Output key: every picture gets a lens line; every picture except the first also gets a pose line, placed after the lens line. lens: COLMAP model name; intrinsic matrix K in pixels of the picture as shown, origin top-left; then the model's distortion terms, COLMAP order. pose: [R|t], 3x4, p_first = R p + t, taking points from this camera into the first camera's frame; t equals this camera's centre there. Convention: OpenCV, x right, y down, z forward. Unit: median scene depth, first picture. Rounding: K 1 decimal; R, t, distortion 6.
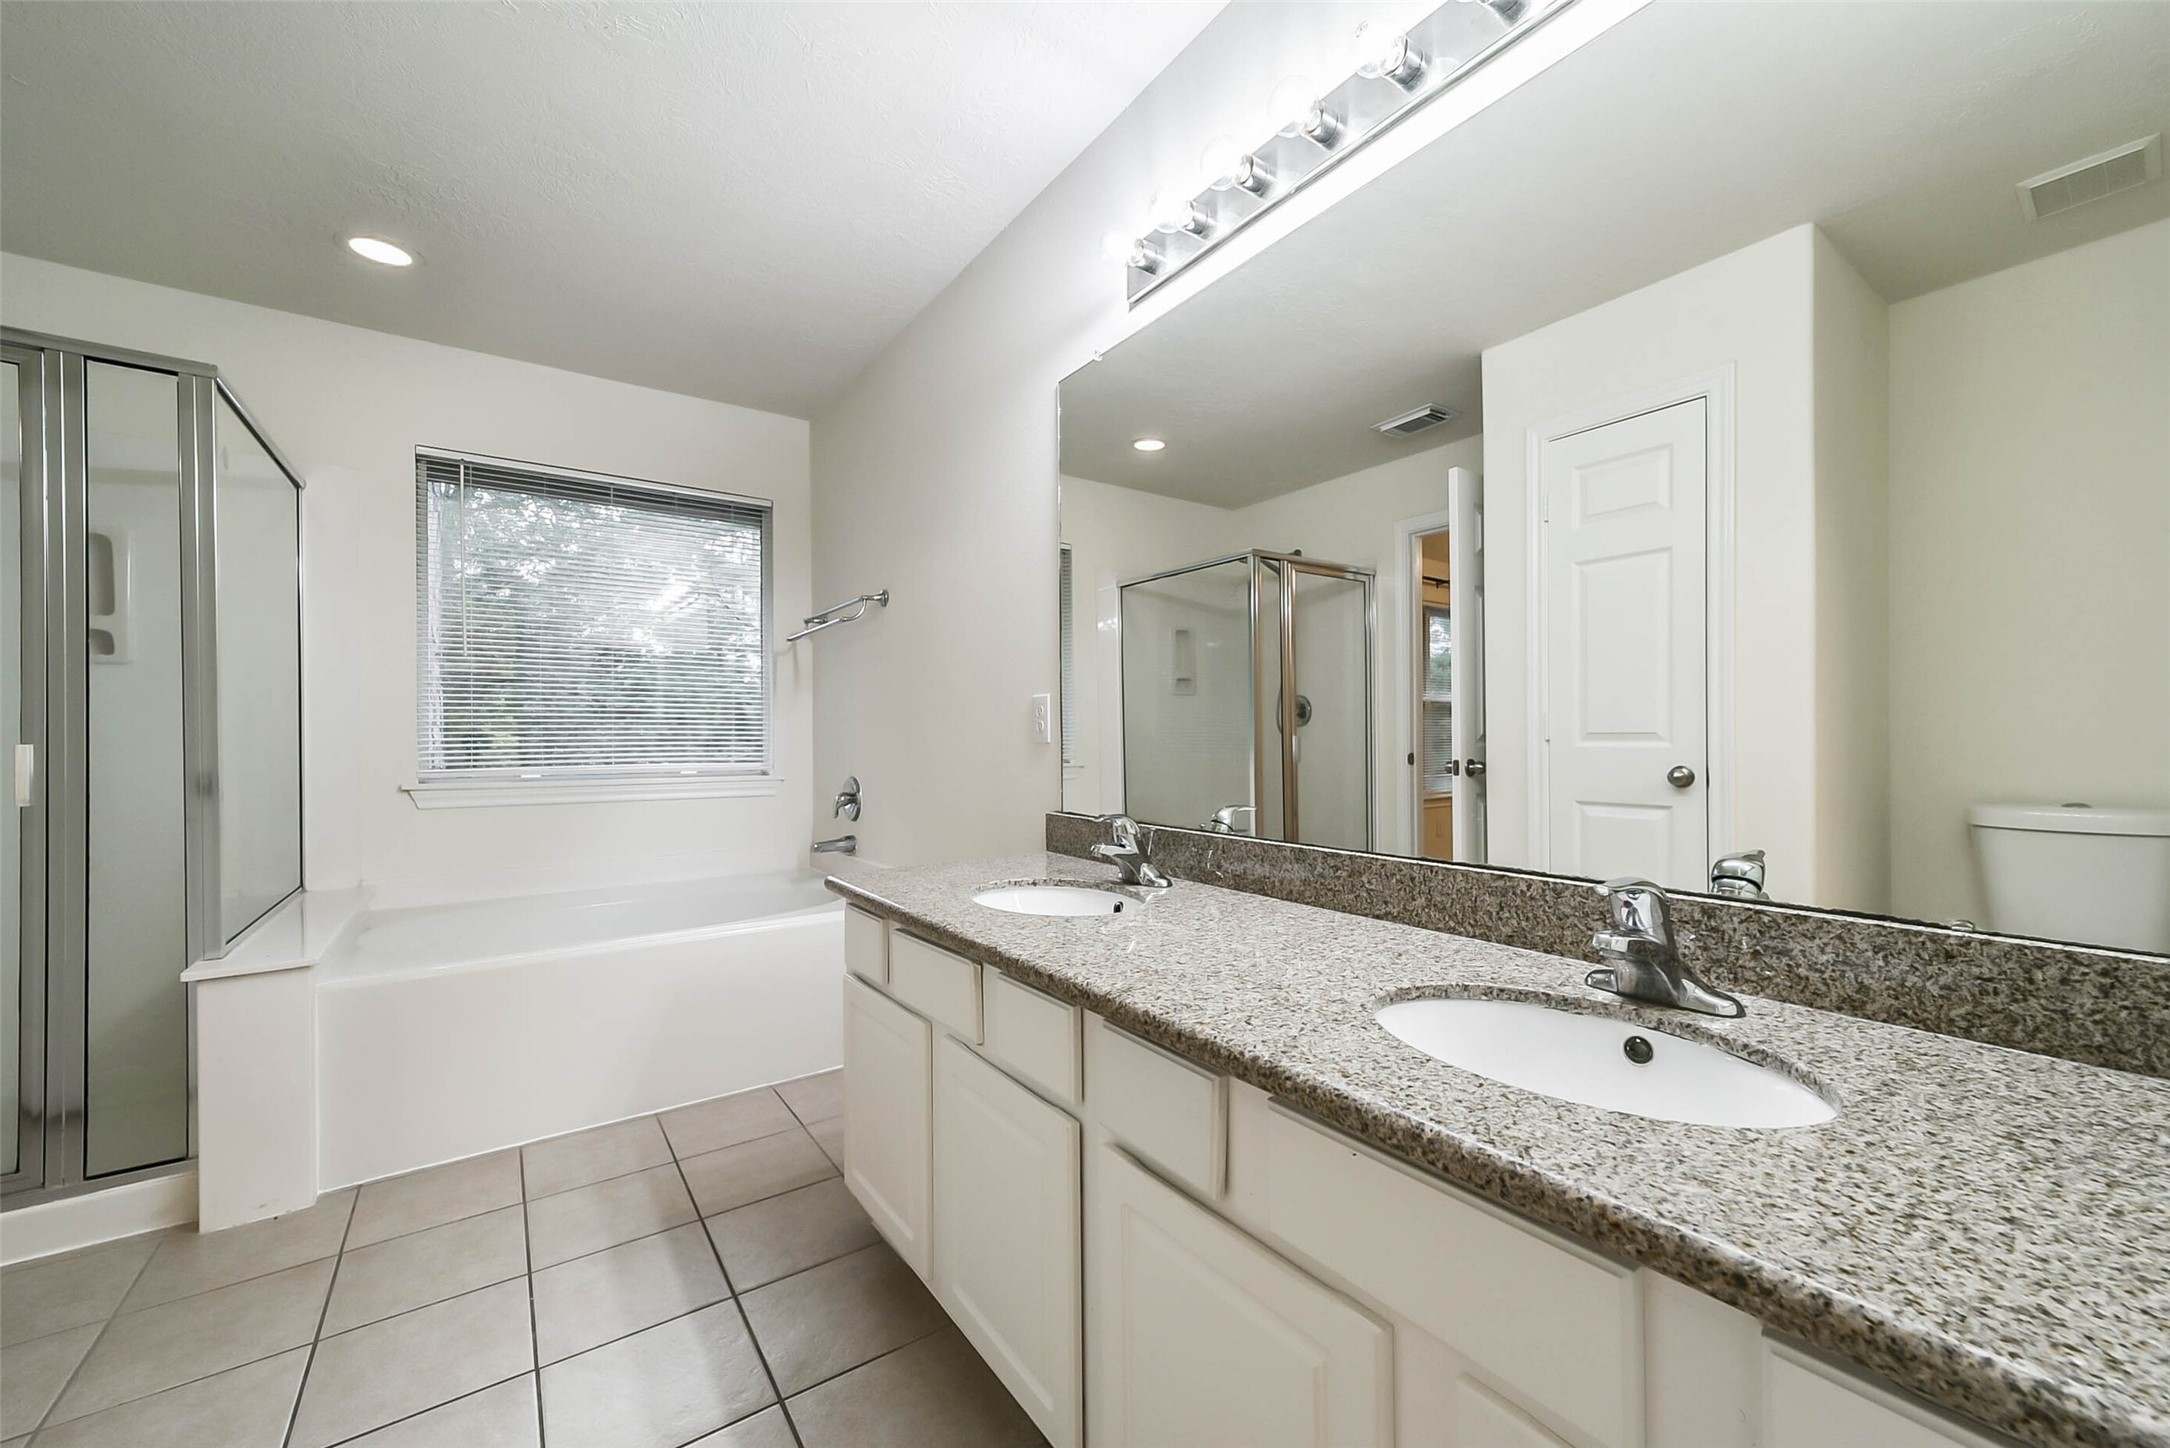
lens RADIAL K [[847.5, 0, 1093.3], [0, 847.5, 738.9], [0, 0, 1]] dist [0.012015, -0.002303]
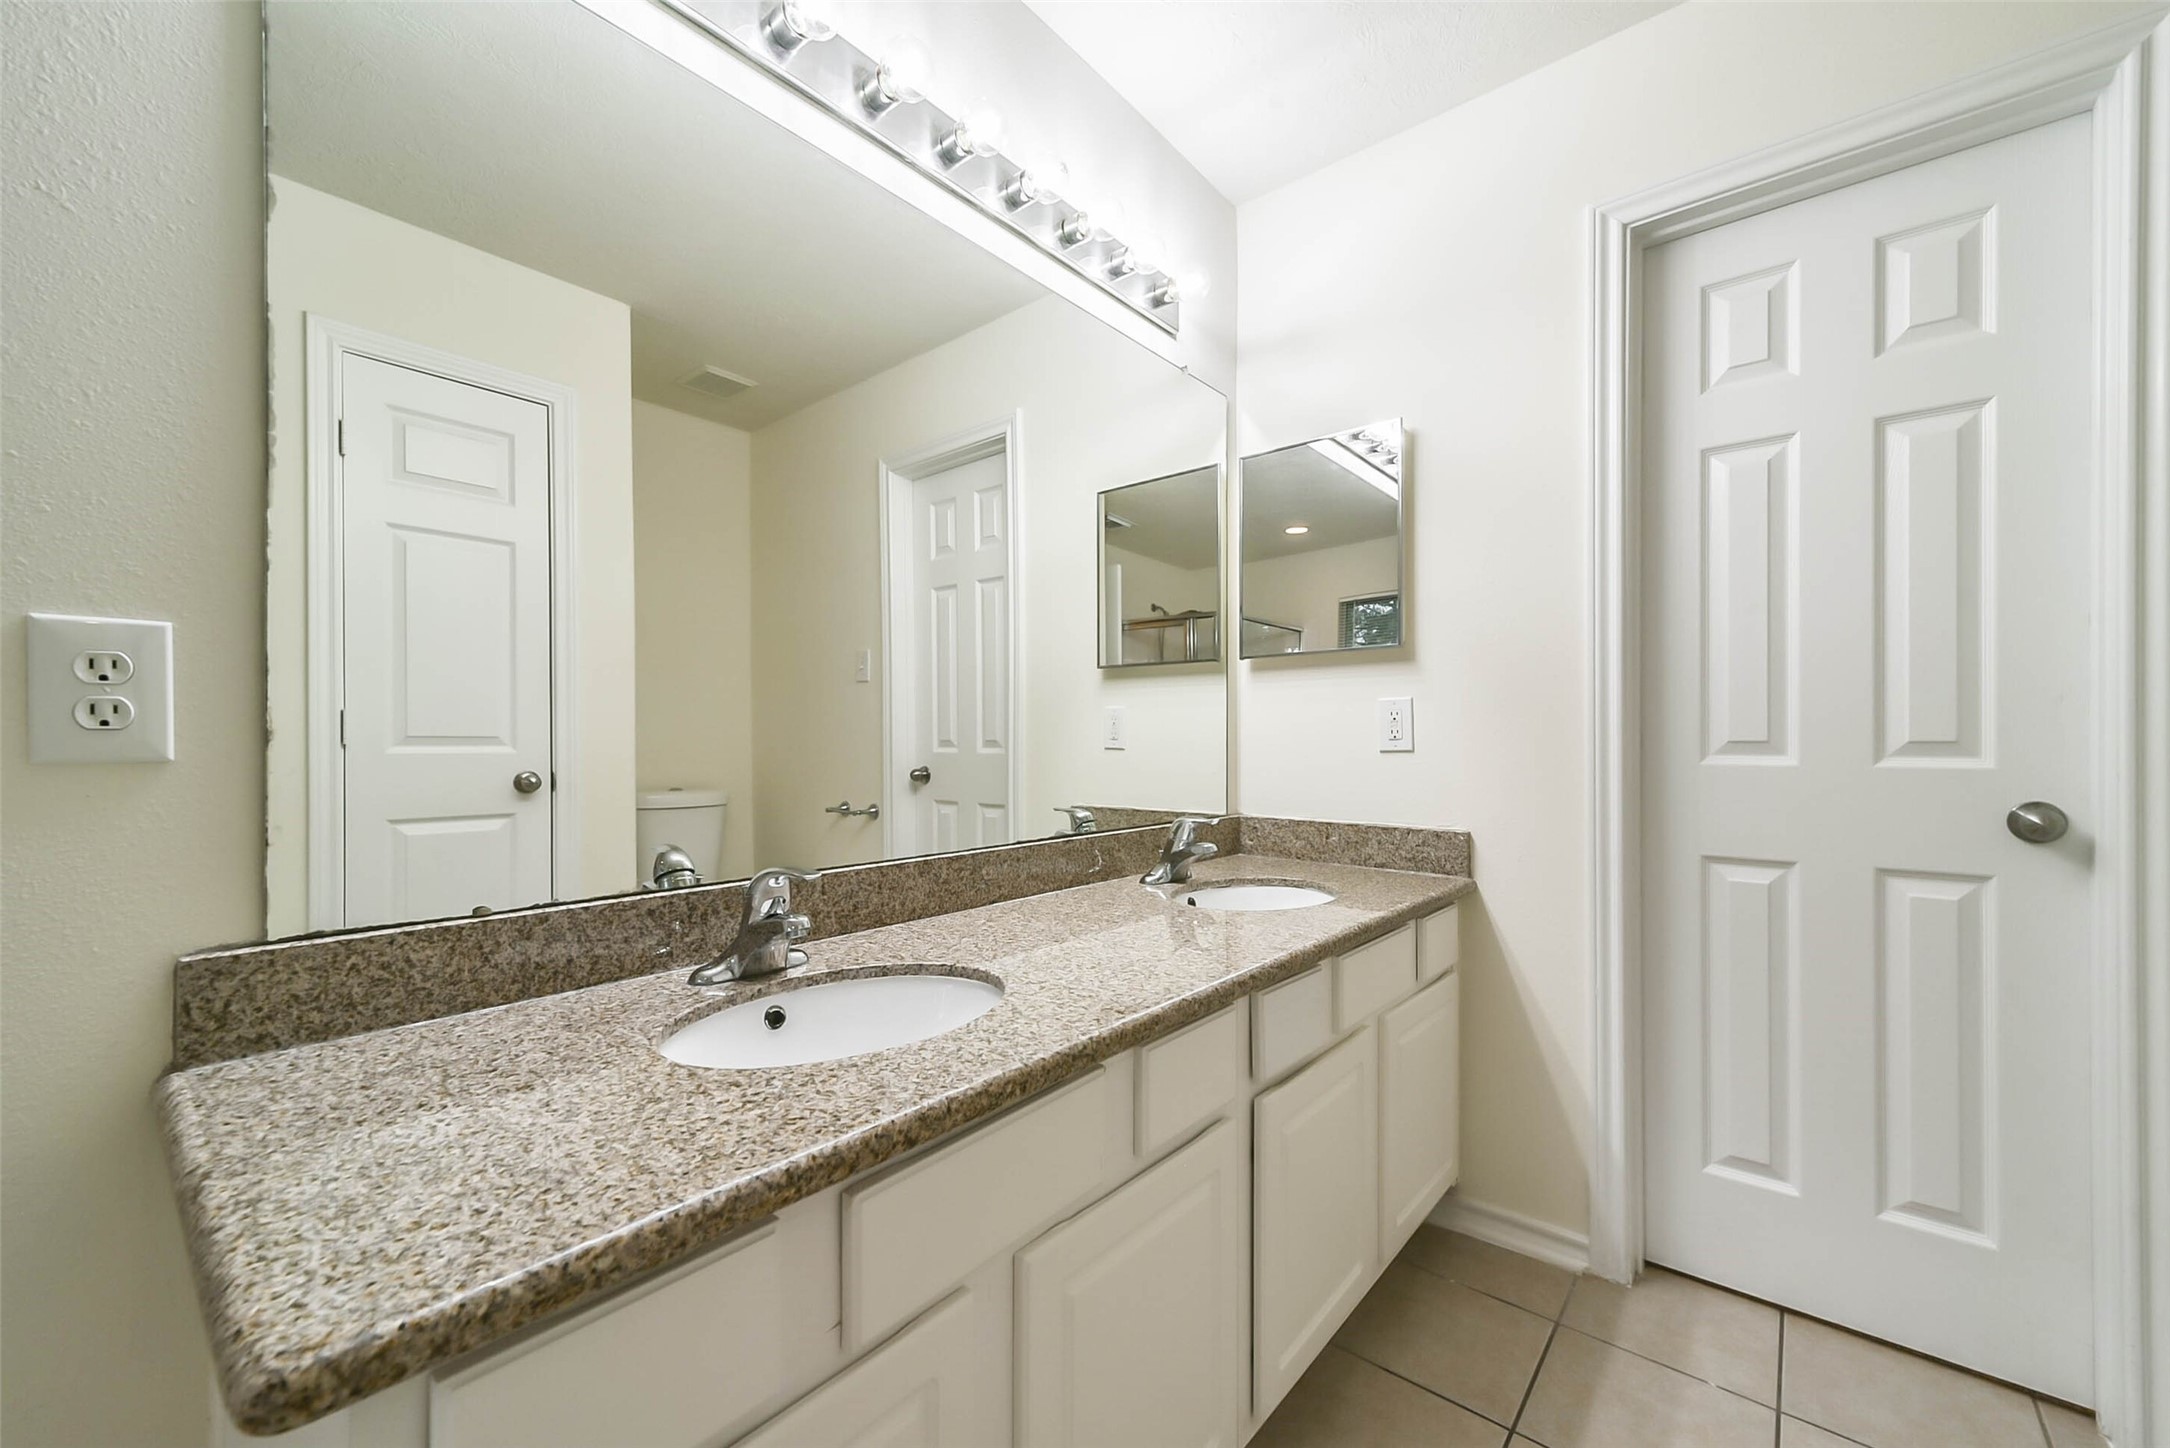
lens RADIAL K [[847.5, 0, 1087.2], [0, 847.5, 738.6], [0, 0, 1]] dist [0.012015, -0.002303]
pose [[-0.263533, 0.006370, 0.964629, -0.358237], [-0.000536, 0.999977, -0.006750, 0.000751], [-0.964650, -0.002295, -0.263523, 0.542828]]
